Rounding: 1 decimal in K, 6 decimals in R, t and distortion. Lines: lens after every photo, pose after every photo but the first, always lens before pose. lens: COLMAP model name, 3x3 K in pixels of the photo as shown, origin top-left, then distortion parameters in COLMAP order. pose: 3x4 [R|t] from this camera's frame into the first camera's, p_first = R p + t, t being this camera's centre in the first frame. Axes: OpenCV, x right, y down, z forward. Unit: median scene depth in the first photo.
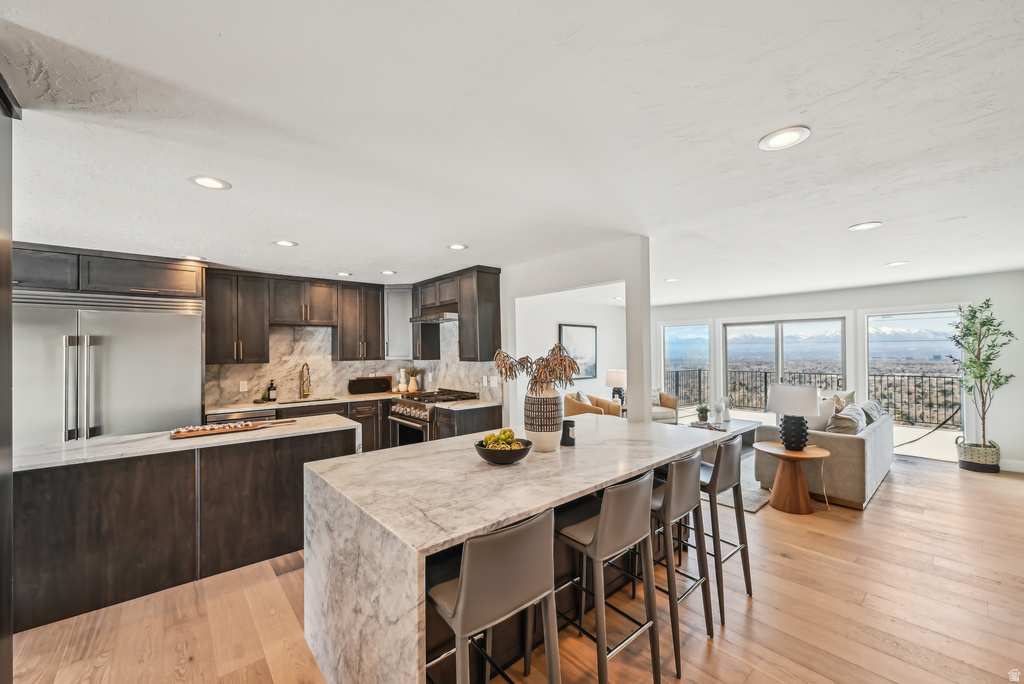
lens RADIAL K [[403.4, 0, 512.6], [0, 403.4, 349.0], [0, 0, 1]] dist [-0.002802, 0.001279]
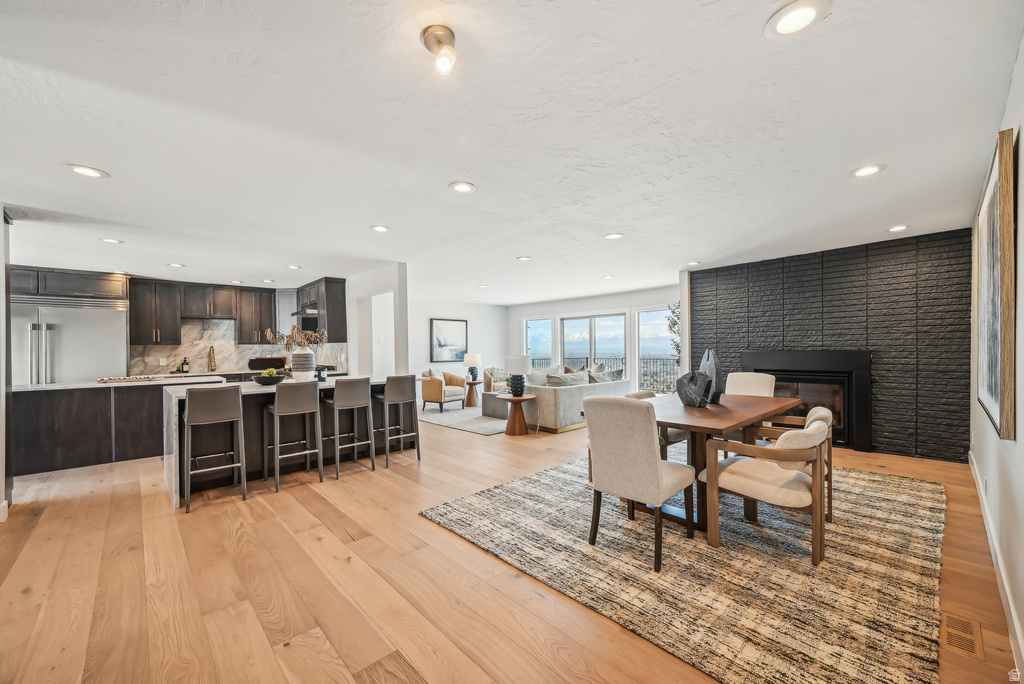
lens RADIAL K [[403.4, 0, 512.5], [0, 403.4, 350.9], [0, 0, 1]] dist [-0.002802, 0.001279]
pose [[0.998951, -0.003947, 0.045628, 0.489755], [0.003477, 0.999940, 0.010368, 0.045144], [-0.045666, -0.010199, 0.998905, -0.460976]]
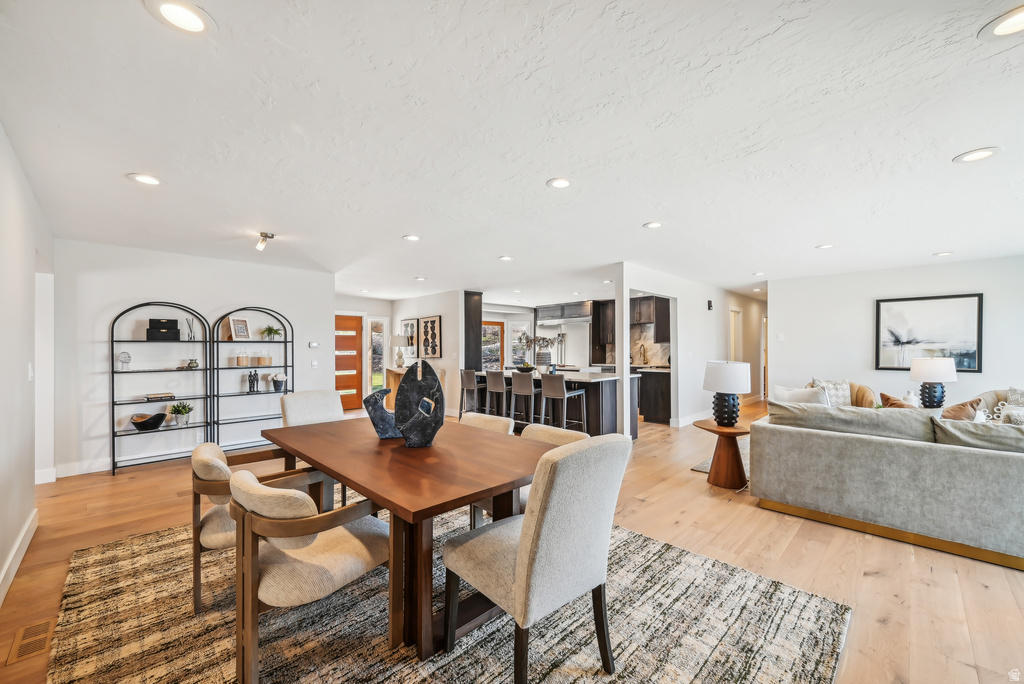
lens RADIAL K [[403.4, 0, 516.4], [0, 403.4, 347.8], [0, 0, 1]] dist [-0.002802, 0.001279]
pose [[0.085534, 0.006268, -0.996316, 1.336431], [0.008373, 0.999940, 0.007010, 0.034665], [0.996300, -0.008941, 0.085477, 0.314325]]
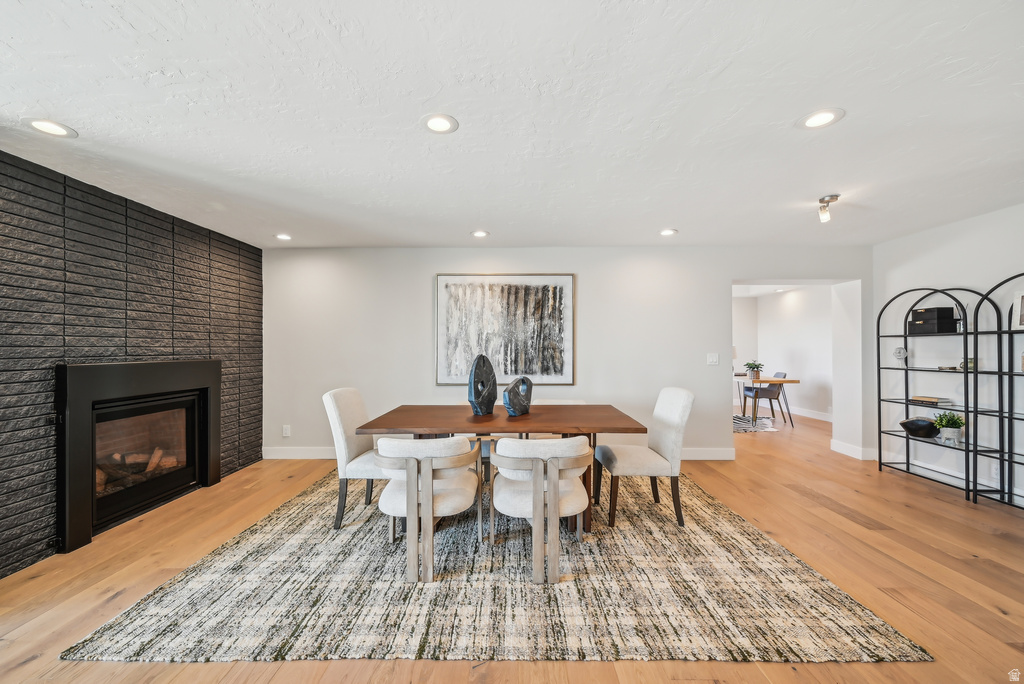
lens RADIAL K [[403.4, 0, 515.1], [0, 403.4, 349.2], [0, 0, 1]] dist [-0.002802, 0.001279]
pose [[-0.762252, 0.009970, 0.647204, 0.414287], [0.007267, 0.999950, -0.006845, 0.046858], [-0.647239, -0.000515, -0.762287, 0.704754]]
